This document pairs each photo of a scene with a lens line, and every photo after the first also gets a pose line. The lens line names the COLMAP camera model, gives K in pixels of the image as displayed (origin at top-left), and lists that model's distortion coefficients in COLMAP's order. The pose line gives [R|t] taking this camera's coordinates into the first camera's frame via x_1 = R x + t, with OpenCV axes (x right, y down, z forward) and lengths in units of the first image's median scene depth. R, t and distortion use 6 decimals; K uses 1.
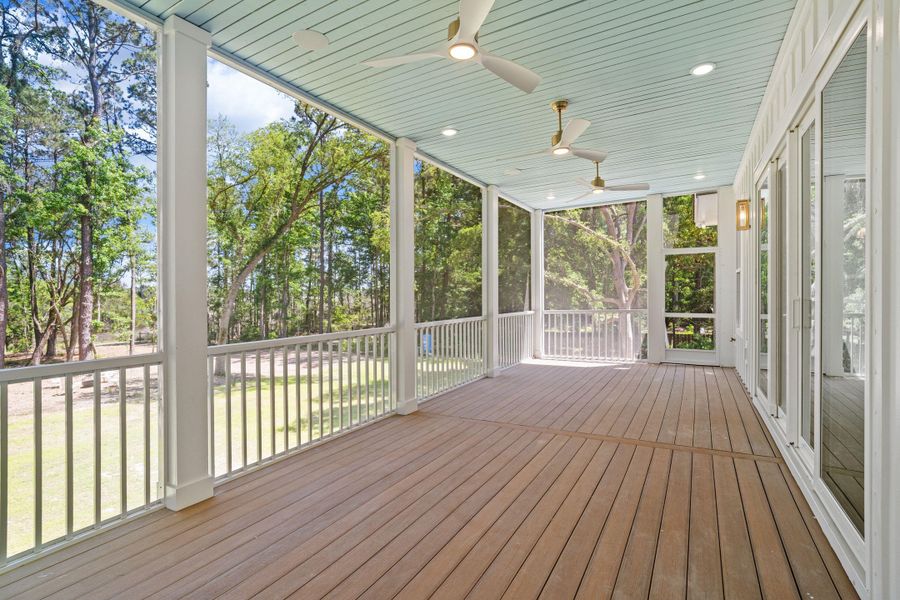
lens RADIAL K [[430.0, 0, 443.6], [0, 430.0, 301.1], [0, 0, 1]] dist [0.000566, 0.003095]
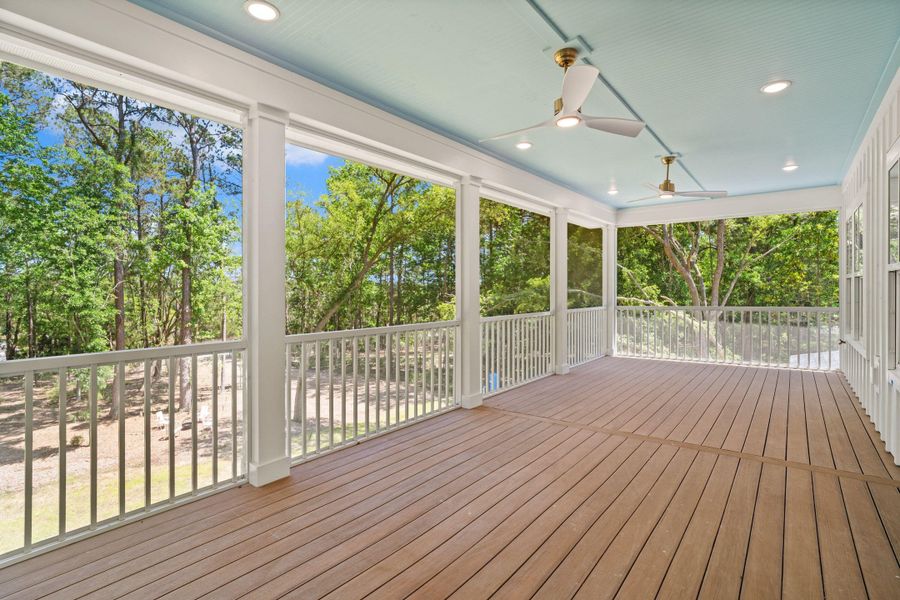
lens RADIAL K [[430.0, 0, 444.1], [0, 430.0, 294.7], [0, 0, 1]] dist [0.000566, 0.003095]
pose [[0.988706, 0.009551, -0.149566, -0.001069], [-0.009390, 0.999954, 0.001784, -0.122321], [0.149576, -0.000359, 0.988750, -0.003336]]
